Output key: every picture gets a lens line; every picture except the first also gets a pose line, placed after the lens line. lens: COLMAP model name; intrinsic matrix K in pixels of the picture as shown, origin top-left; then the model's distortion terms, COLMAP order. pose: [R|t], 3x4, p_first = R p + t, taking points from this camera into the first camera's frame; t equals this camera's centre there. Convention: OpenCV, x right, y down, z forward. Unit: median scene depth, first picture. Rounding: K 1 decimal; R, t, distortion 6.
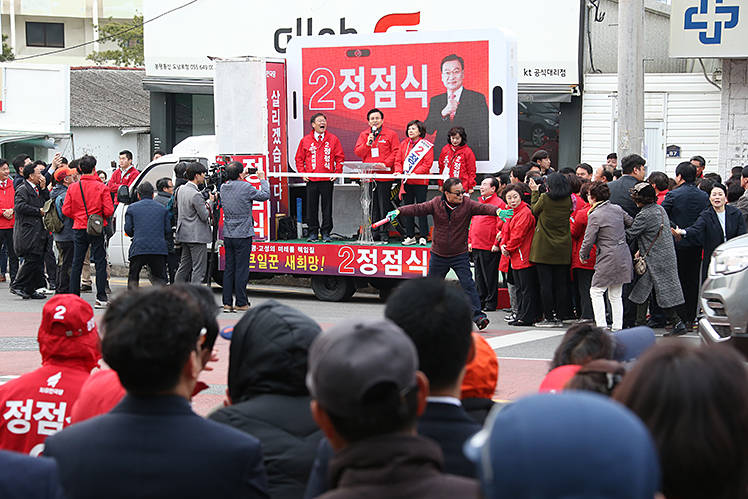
lens RADIAL K [[2147.4, 0, 371.9], [0, 2147.4, 246.9], [0, 0, 1]] dist [0.413184, 0.000000]
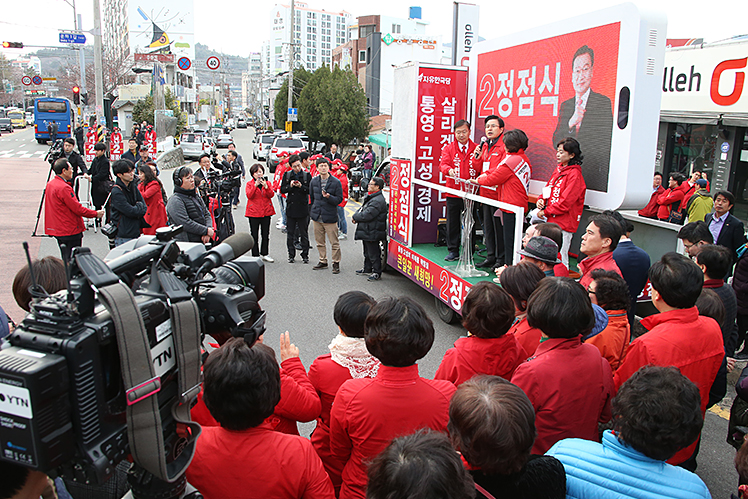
lens RADIAL K [[649.5, 0, 373.7], [0, 649.5, 225.2], [0, 0, 1]] dist [-0.018486, 0.001028]
pose [[0.759809, 0.120809, -0.638823, 0.133247], [-0.058480, 0.991301, 0.117911, -0.048904], [0.647511, -0.052232, 0.760264, 0.769332]]
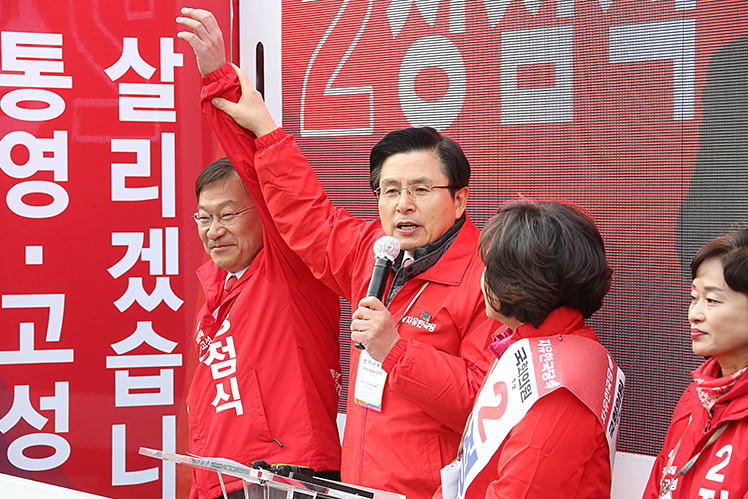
lens RADIAL K [[3642.0, 0, 373.9], [0, 3642.0, 253.2], [0, 0, 1]] dist [0.445598, 0.000000]
pose [[0.868825, 0.009075, -0.495036, 0.139491], [-0.022491, 0.999523, -0.021151, -0.048636], [0.494608, 0.029510, 0.868615, 0.752111]]
